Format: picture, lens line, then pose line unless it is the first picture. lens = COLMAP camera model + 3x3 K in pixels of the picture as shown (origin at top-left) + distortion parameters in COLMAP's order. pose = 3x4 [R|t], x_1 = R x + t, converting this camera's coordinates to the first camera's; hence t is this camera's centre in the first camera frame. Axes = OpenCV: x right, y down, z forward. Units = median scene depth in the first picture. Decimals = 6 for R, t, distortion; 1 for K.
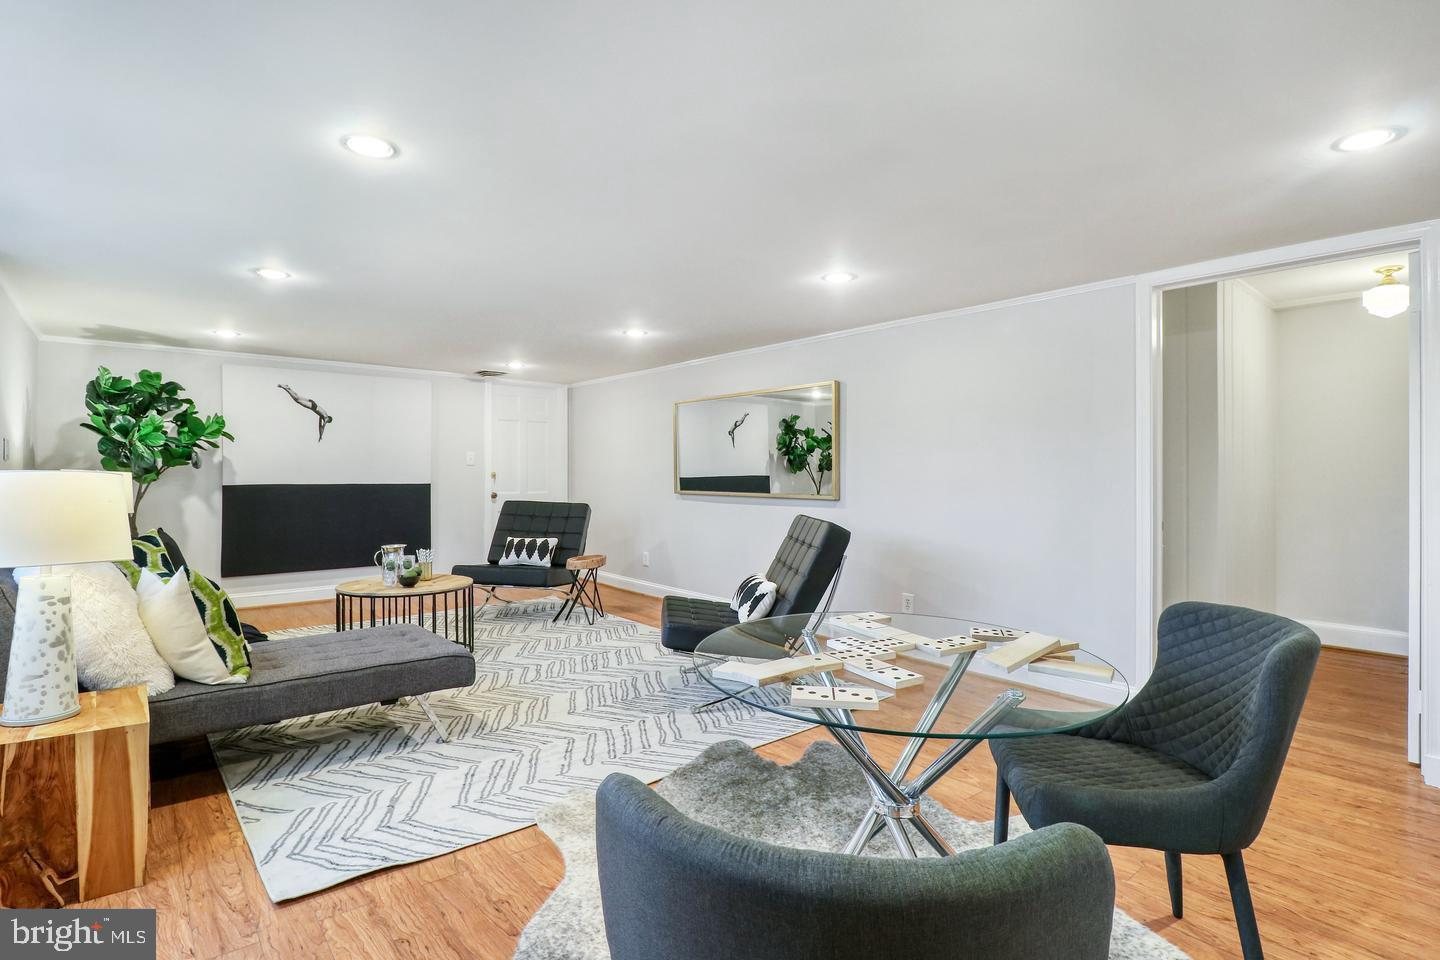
lens RADIAL K [[707.8, 0, 717.3], [0, 707.8, 459.4], [0, 0, 1]] dist [0.025788, -0.039925]
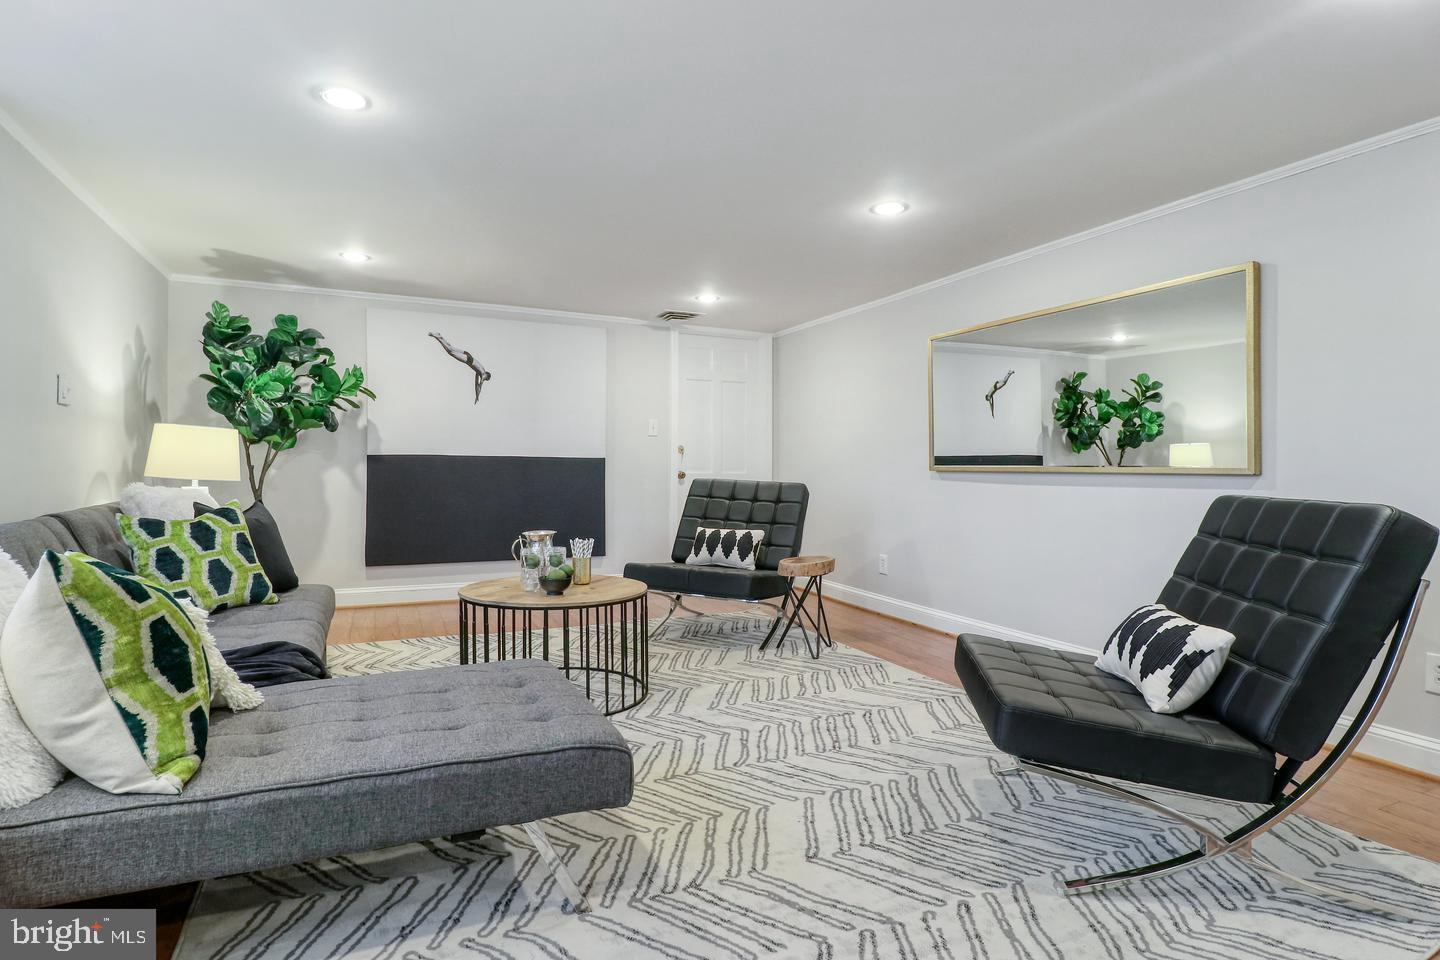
lens RADIAL K [[746.0, 0, 713.7], [0, 746.0, 462.1], [0, 0, 1]] dist [-0.002779, -0.000686]
pose [[0.964249, 0.003818, -0.264969, -0.087178], [-0.001347, 0.999954, 0.009508, 0.040628], [0.264993, -0.008811, 0.964210, 0.302864]]
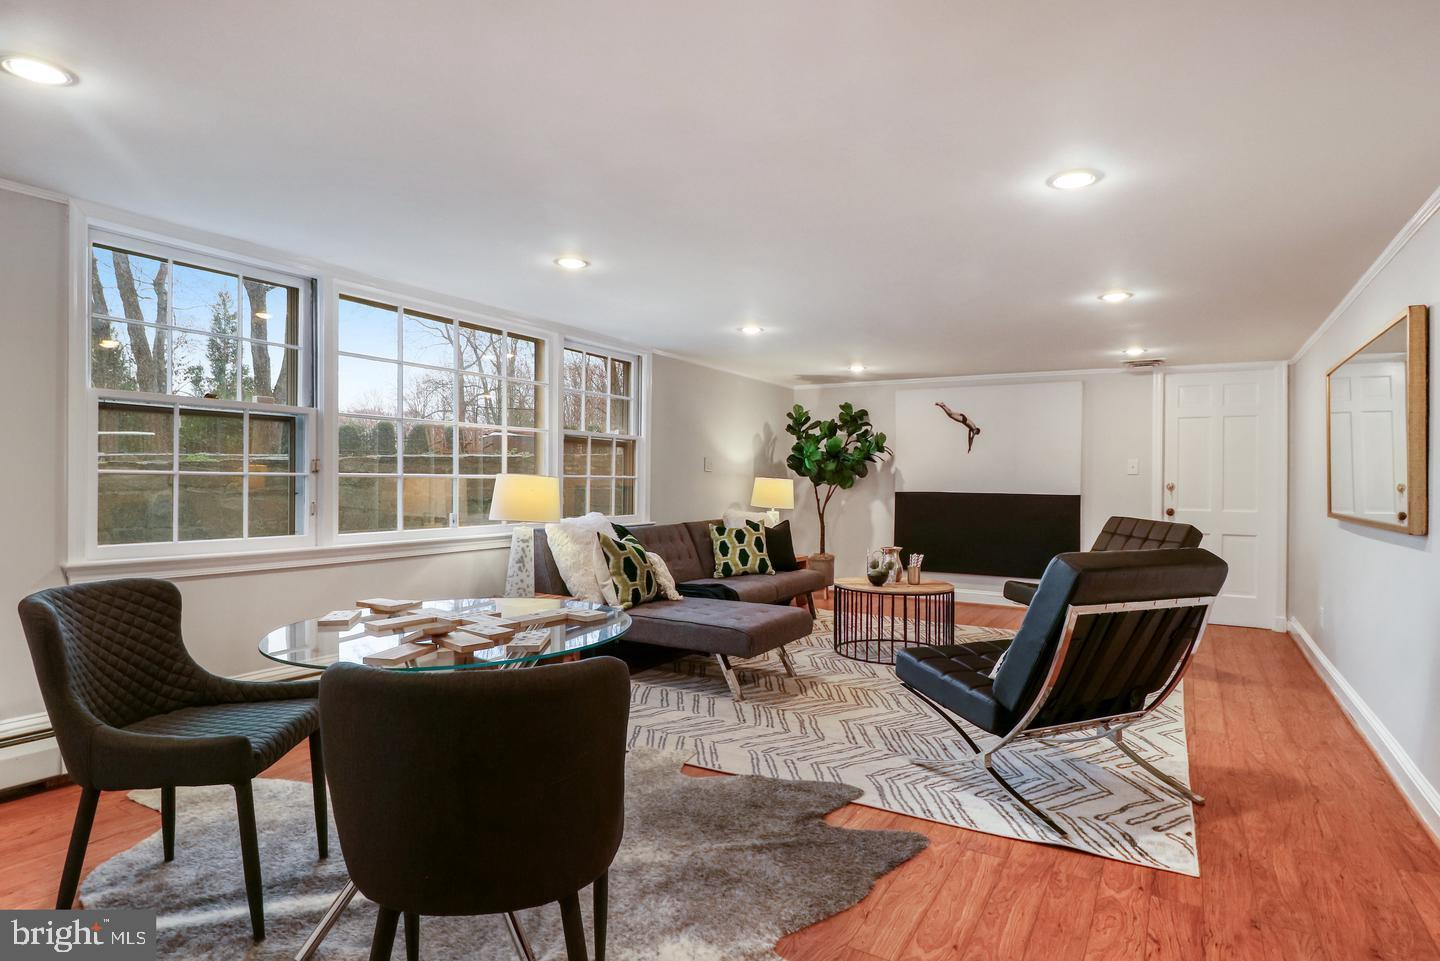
lens RADIAL K [[791.7, 0, 721.7], [0, 791.7, 464.0], [0, 0, 1]] dist [0.001271, 0.000419]
pose [[0.331164, -0.018497, -0.943392, 0.520643], [0.005437, 0.999829, -0.017695, 0.012827], [0.943558, 0.000731, 0.331208, 0.316775]]
